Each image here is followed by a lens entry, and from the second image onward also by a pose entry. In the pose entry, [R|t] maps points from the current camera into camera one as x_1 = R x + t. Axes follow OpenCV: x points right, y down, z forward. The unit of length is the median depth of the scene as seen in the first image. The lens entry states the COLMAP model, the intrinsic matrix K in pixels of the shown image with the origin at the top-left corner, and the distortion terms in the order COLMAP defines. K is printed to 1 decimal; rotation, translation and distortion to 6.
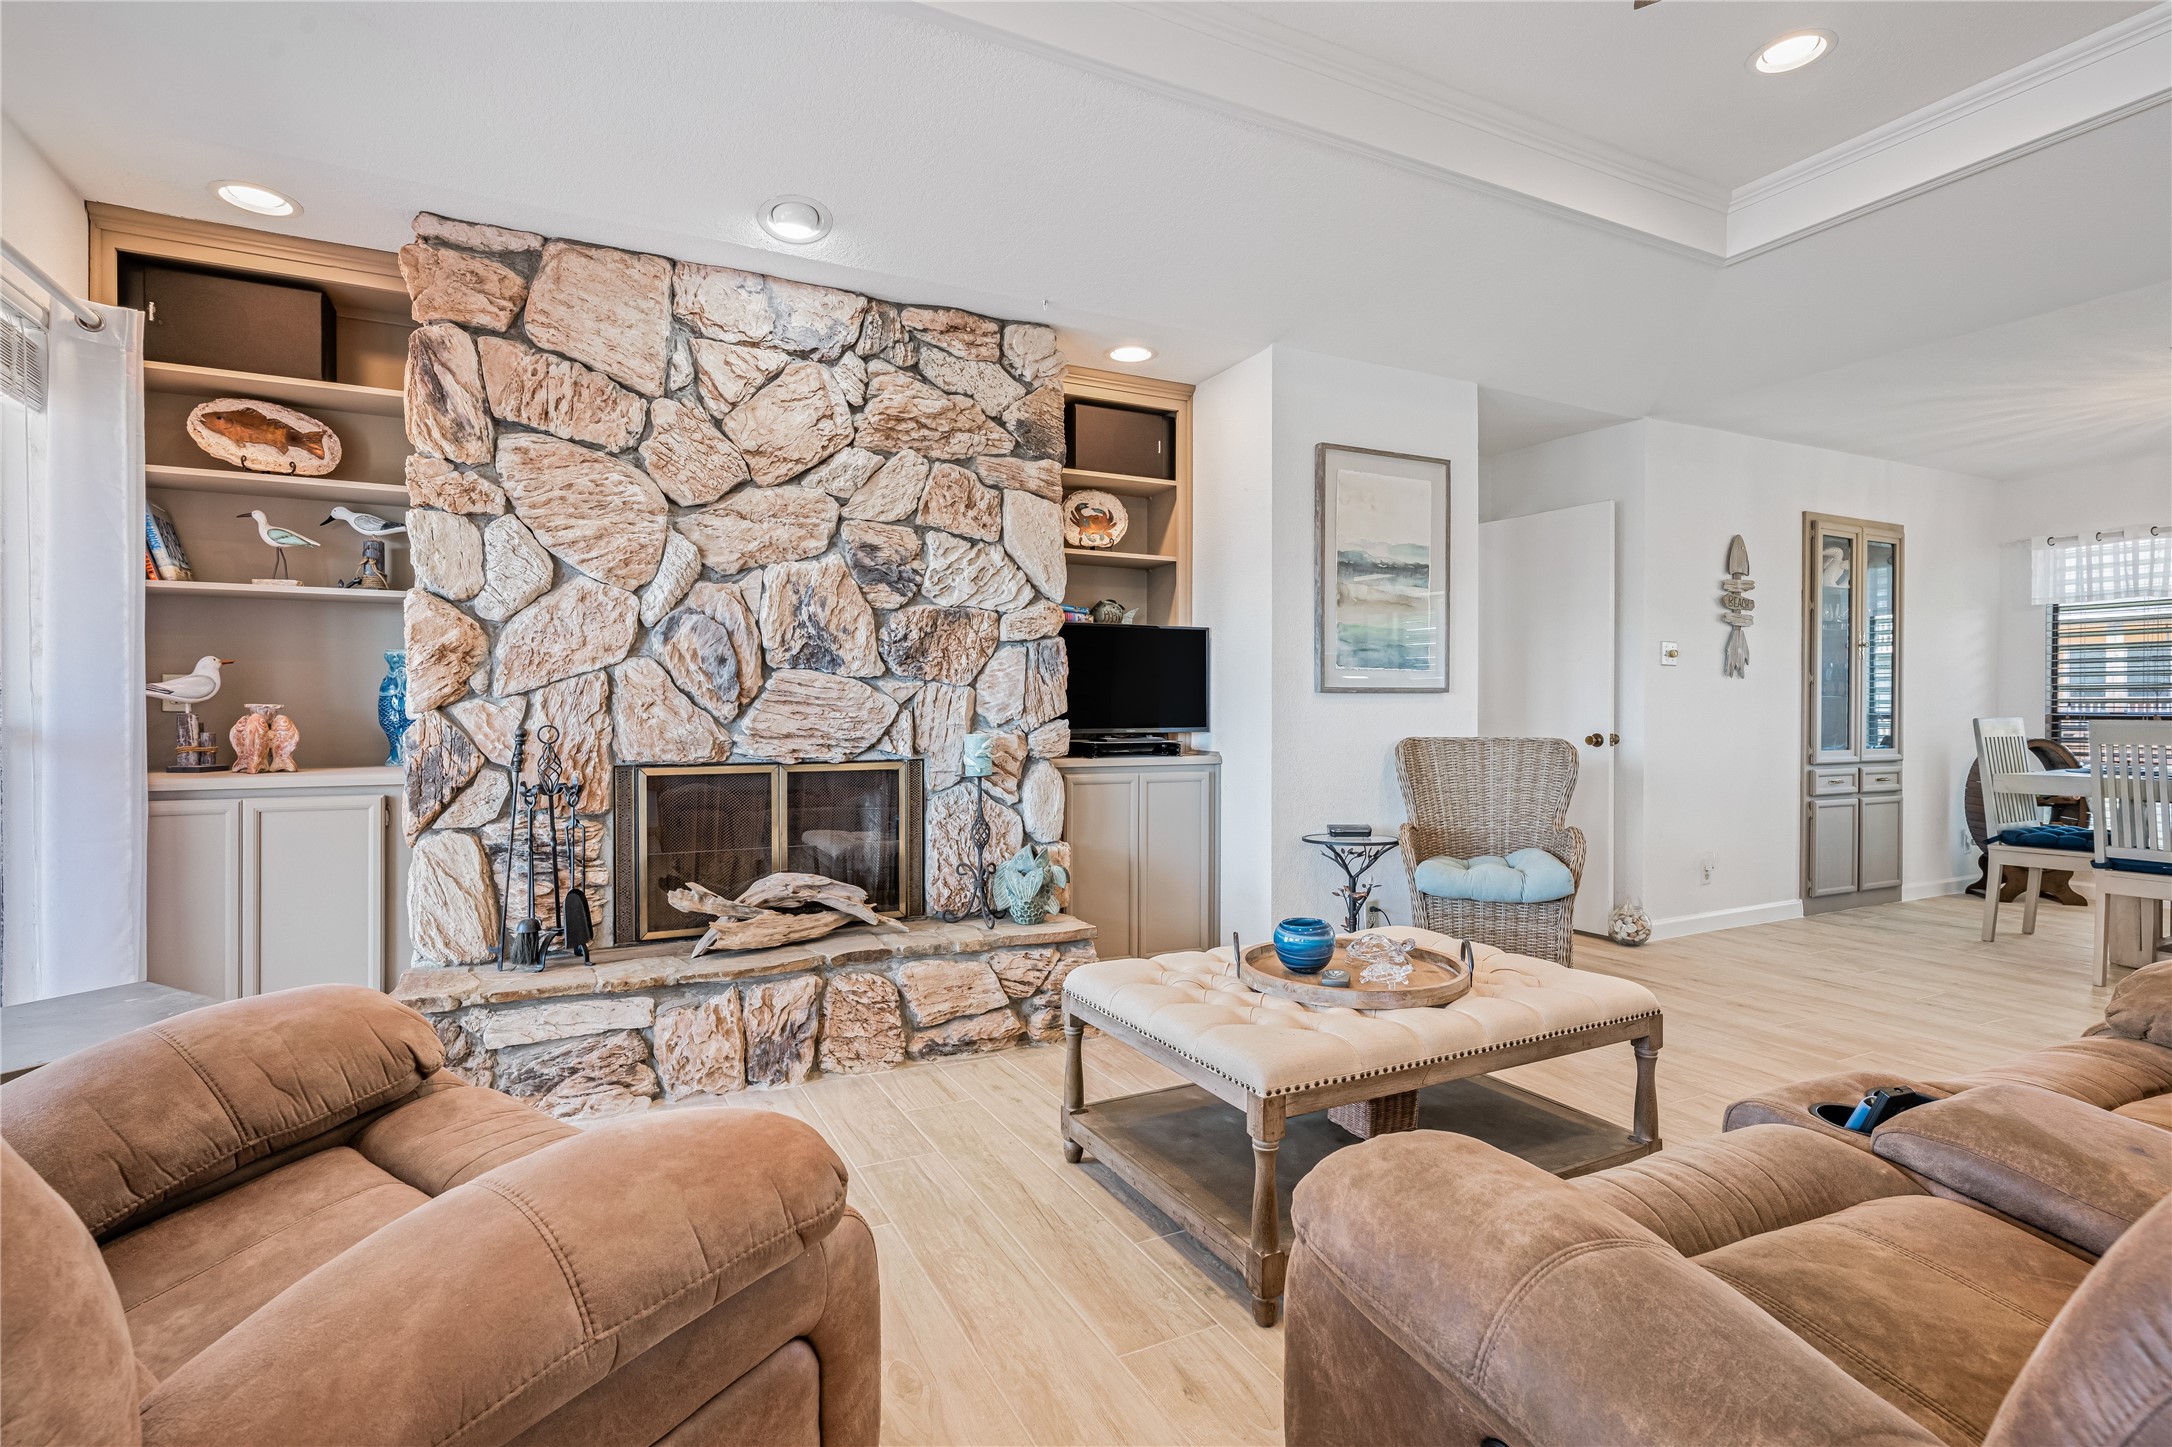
lens RADIAL K [[1051.4, 0, 1109.6], [0, 1051.4, 716.7], [0, 0, 1]] dist [-0.001187, 0.000604]
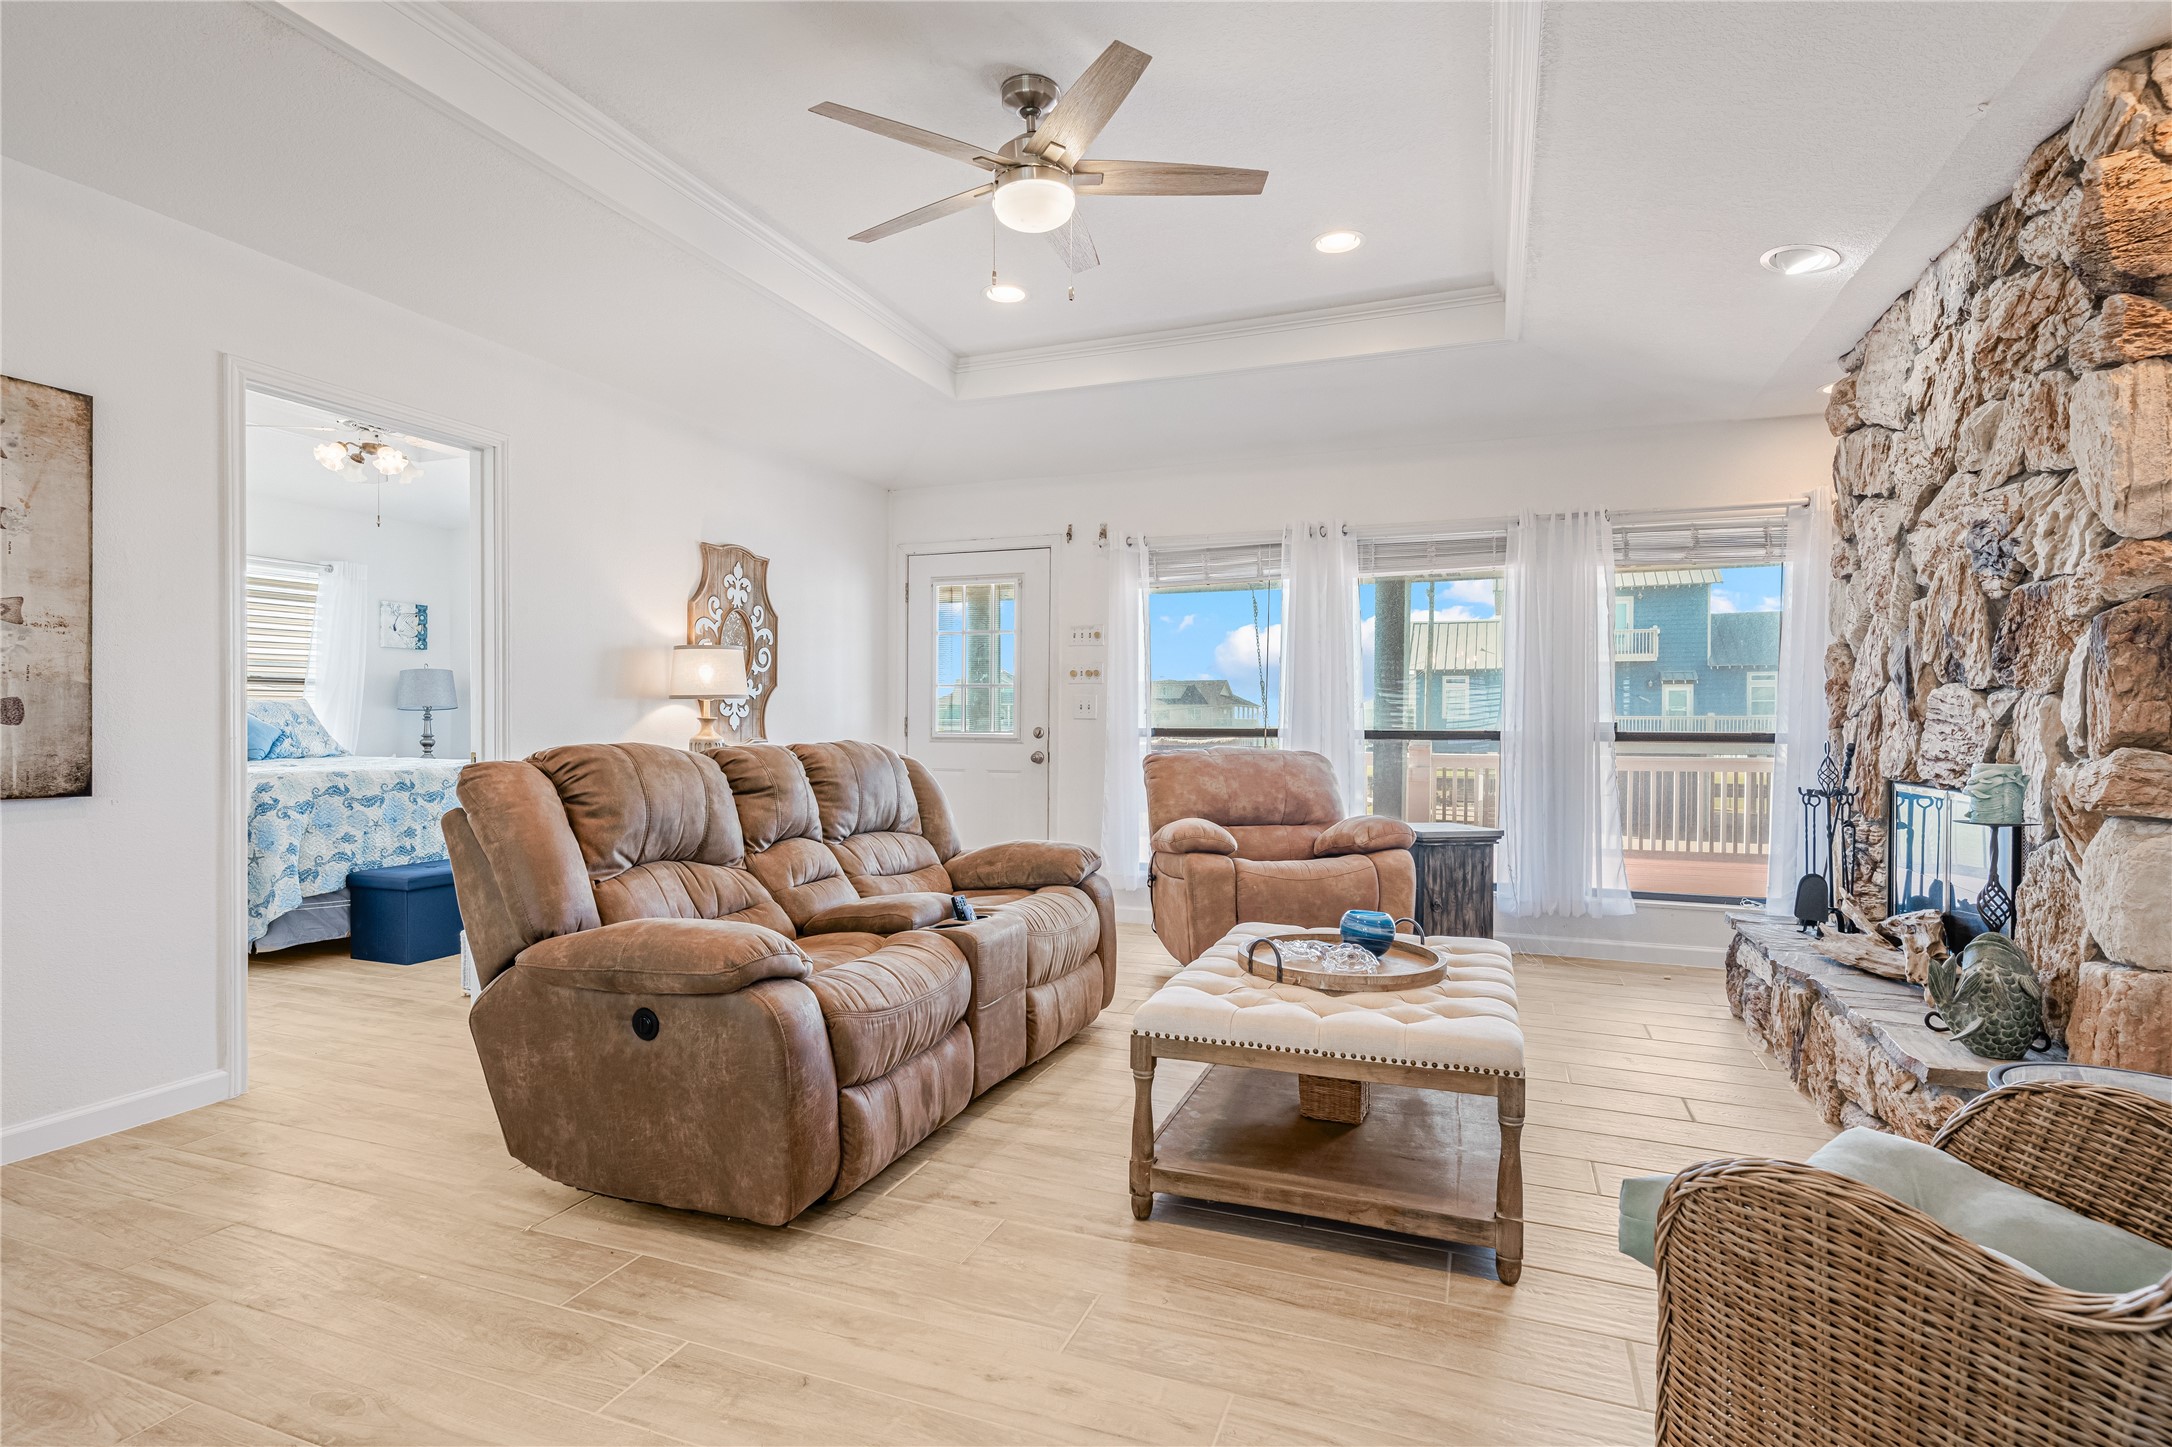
lens RADIAL K [[1051.4, 0, 1074.7], [0, 1051.4, 729.7], [0, 0, 1]] dist [-0.001187, 0.000604]
pose [[-0.749852, -0.000046, -0.661605, 0.777413], [-0.009154, 0.999905, 0.010306, -0.008478], [0.661542, 0.013784, -0.749782, 1.098114]]
